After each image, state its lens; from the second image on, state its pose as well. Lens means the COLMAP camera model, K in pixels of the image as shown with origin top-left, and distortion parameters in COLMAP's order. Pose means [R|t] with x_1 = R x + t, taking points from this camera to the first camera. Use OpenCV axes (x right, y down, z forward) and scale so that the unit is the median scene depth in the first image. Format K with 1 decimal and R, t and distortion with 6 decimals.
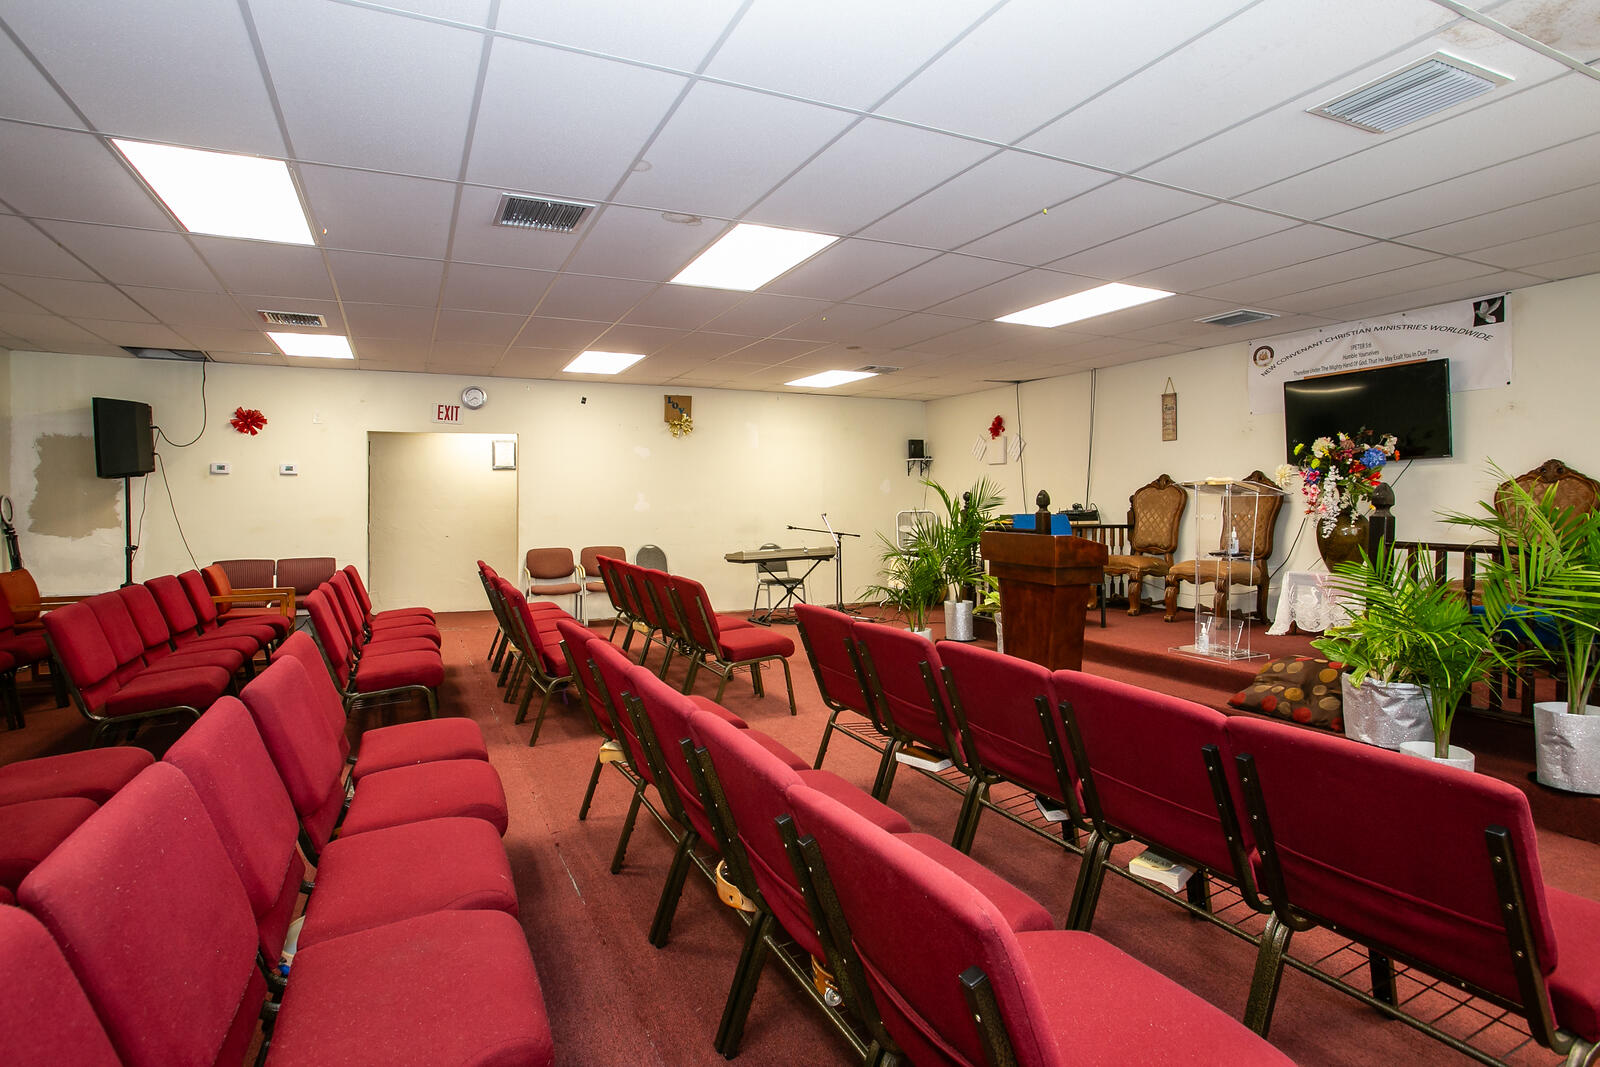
lens RADIAL K [[858.3, 0, 796.7], [0, 858.3, 542.2], [0, 0, 1]] dist [-0.083587, 0.051176]
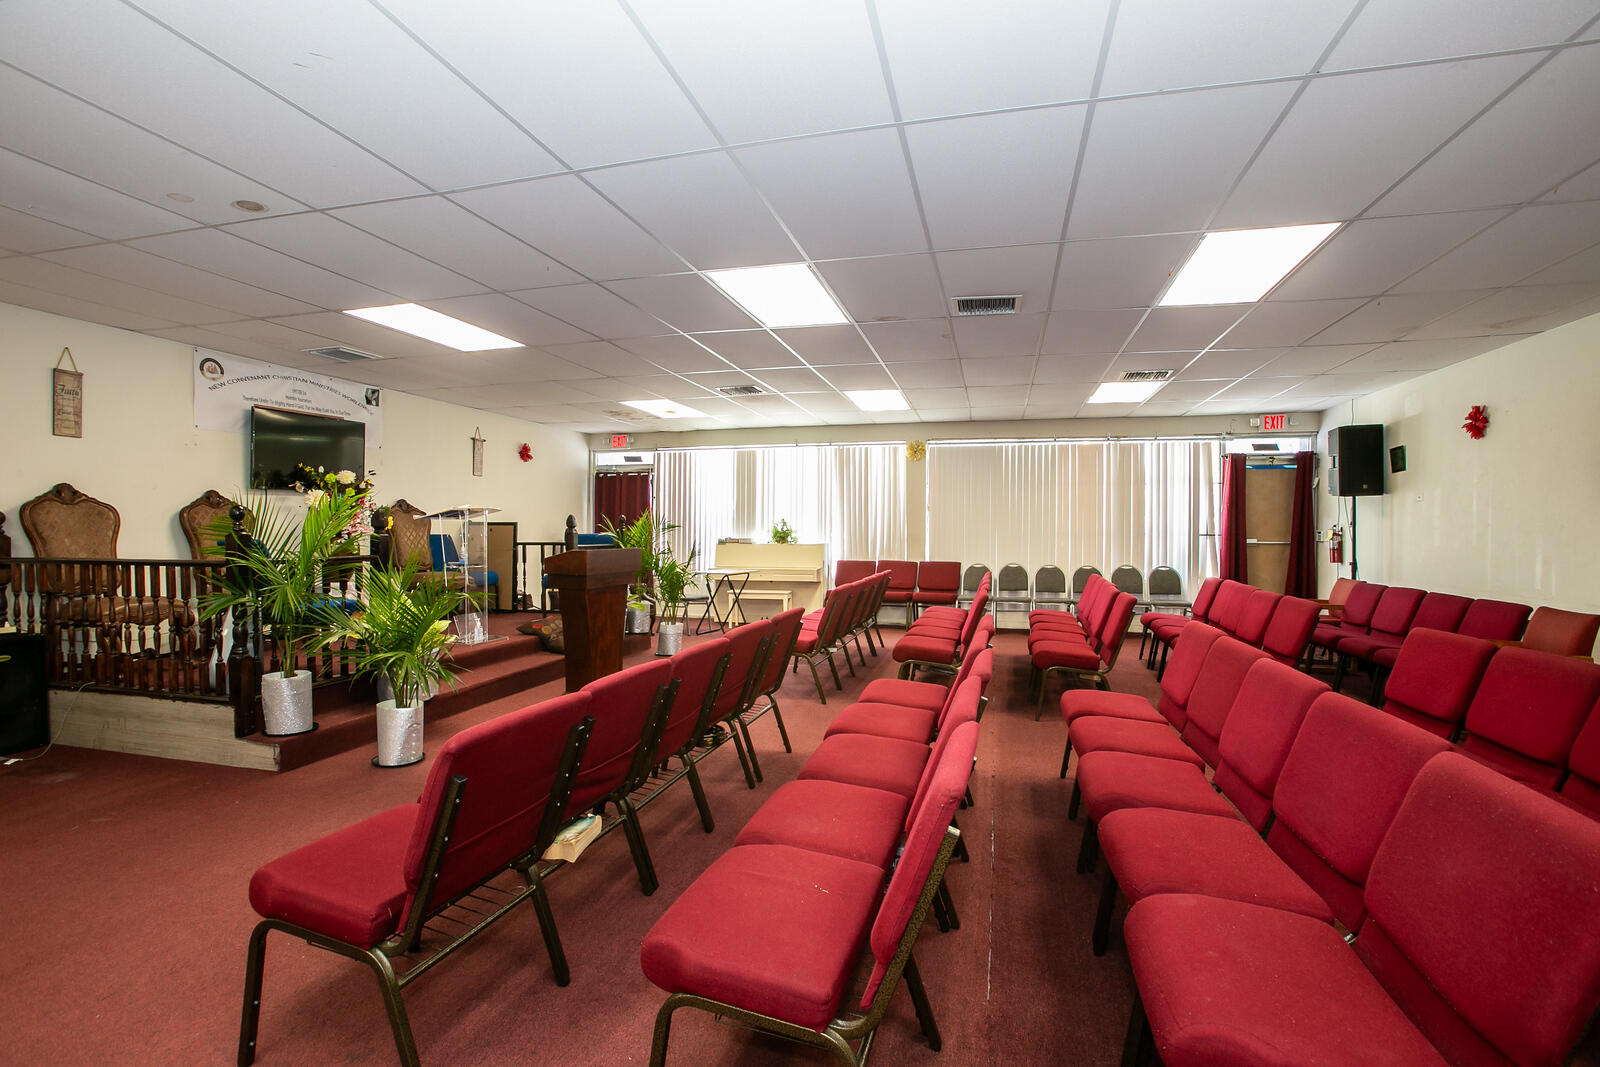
lens RADIAL K [[757.6, 0, 795.0], [0, 757.6, 539.6], [0, 0, 1]] dist [-0.074816, 0.034628]
pose [[-0.765142, -0.003415, 0.643852, -0.480016], [0.035261, 0.998263, 0.047199, -0.047338], [-0.642895, 0.058817, -0.763693, 1.236297]]
